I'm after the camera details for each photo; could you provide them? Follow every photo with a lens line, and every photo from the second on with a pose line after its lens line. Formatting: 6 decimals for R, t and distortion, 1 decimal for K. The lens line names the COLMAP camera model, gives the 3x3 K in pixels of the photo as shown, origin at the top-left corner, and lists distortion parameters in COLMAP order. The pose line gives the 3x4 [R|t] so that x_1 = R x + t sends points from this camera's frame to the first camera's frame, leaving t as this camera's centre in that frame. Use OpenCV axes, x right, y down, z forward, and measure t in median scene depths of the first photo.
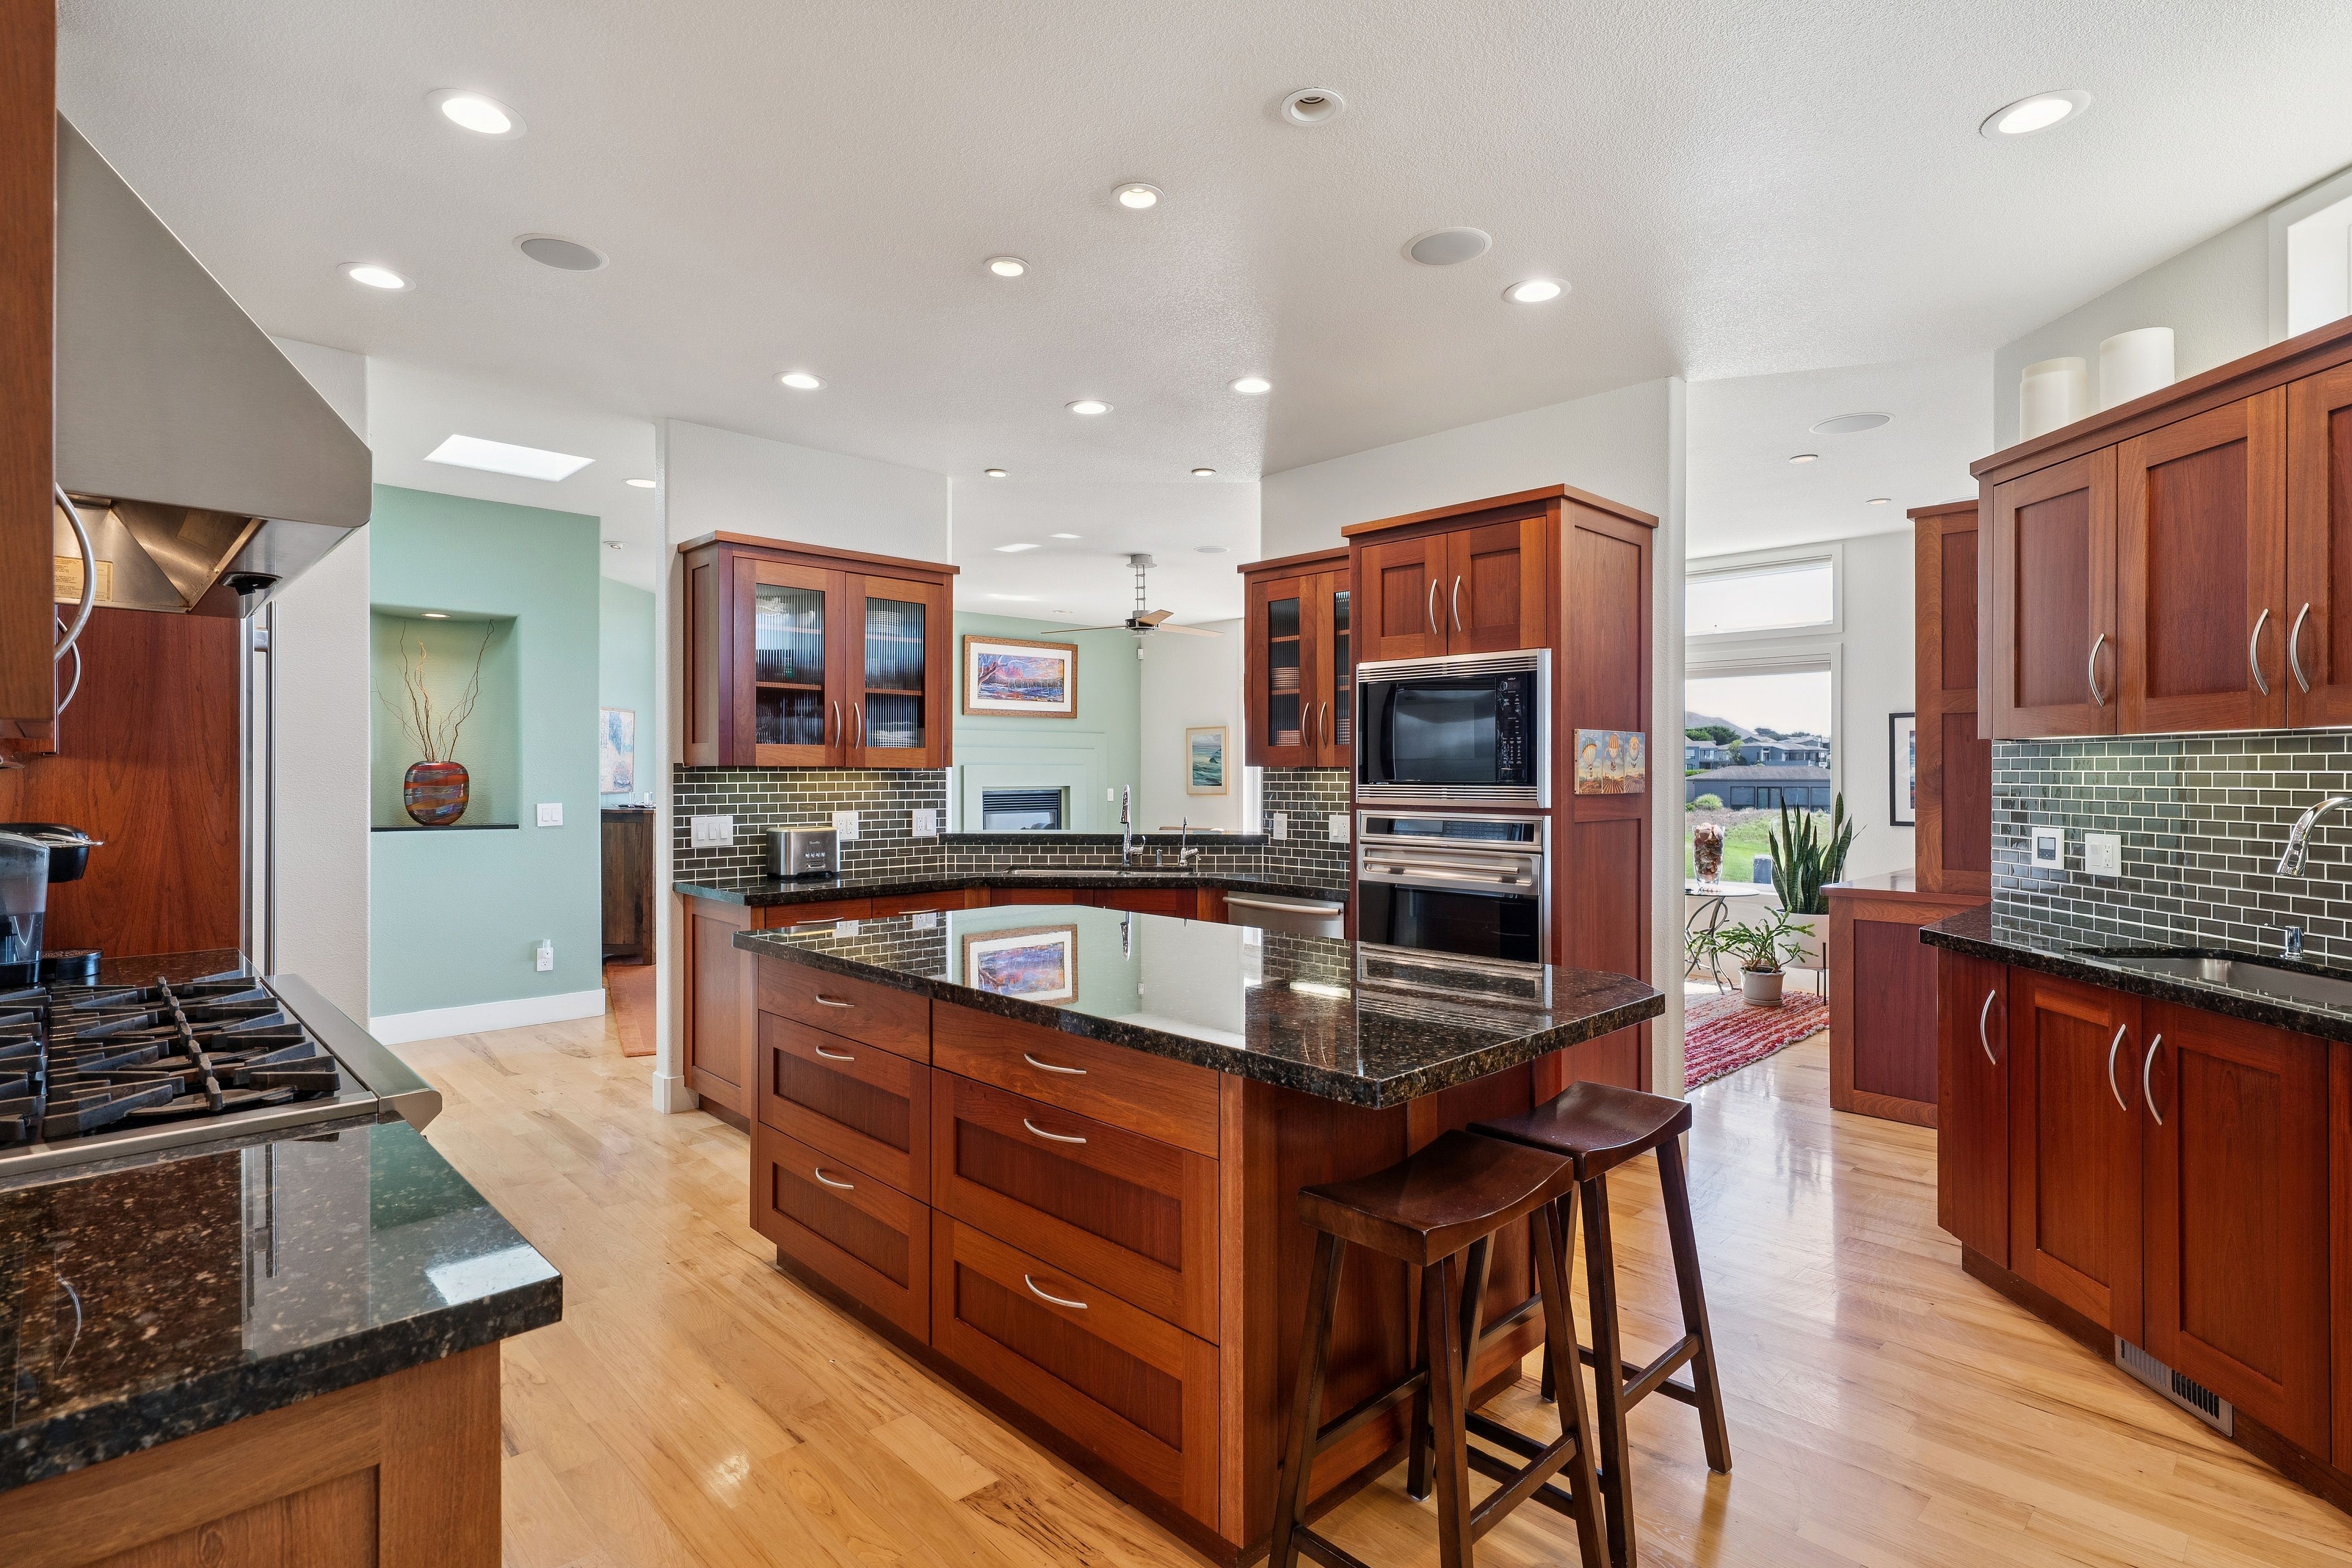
lens RADIAL K [[1154.0, 0, 1174.9], [0, 1154.0, 772.8], [0, 0, 1]] dist [0.000138, -0.000029]
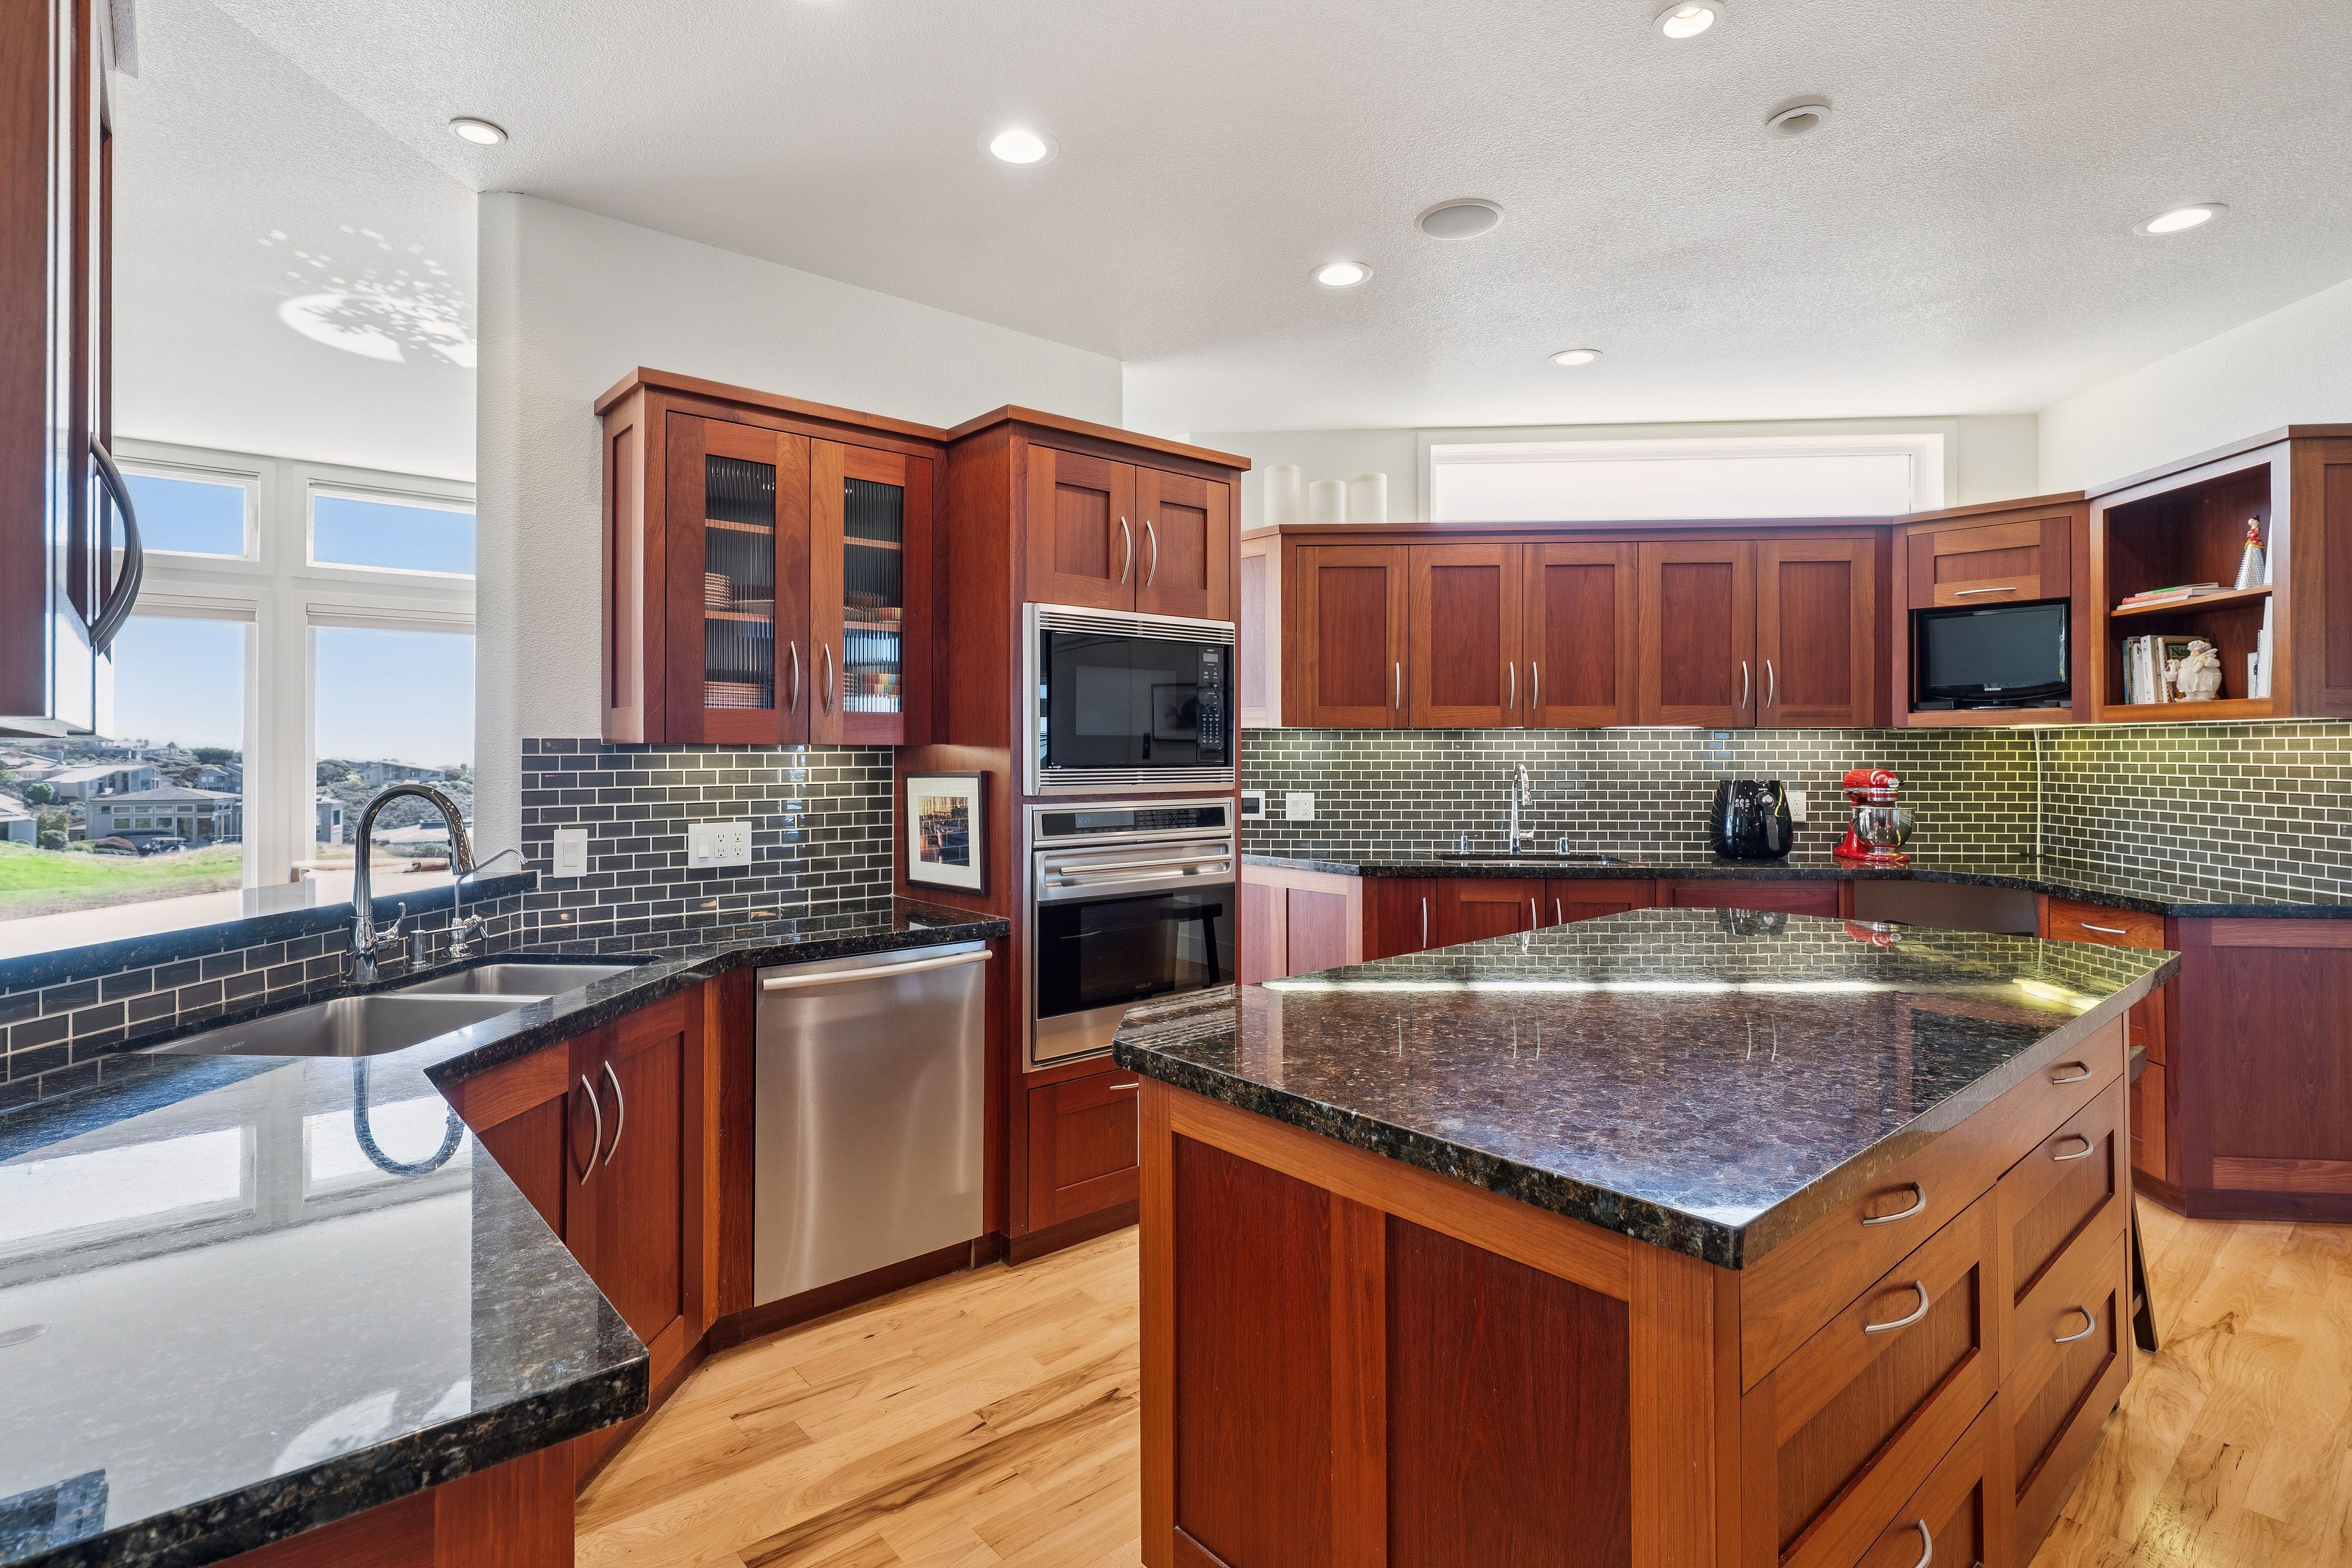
lens RADIAL K [[1154.0, 0, 1174.9], [0, 1154.0, 772.8], [0, 0, 1]] dist [0.000138, -0.000029]
pose [[0.052434, -0.021439, 0.998394, -0.585349], [0.000343, 0.999770, 0.021451, -0.003924], [-0.998624, -0.000783, 0.052429, 0.918937]]
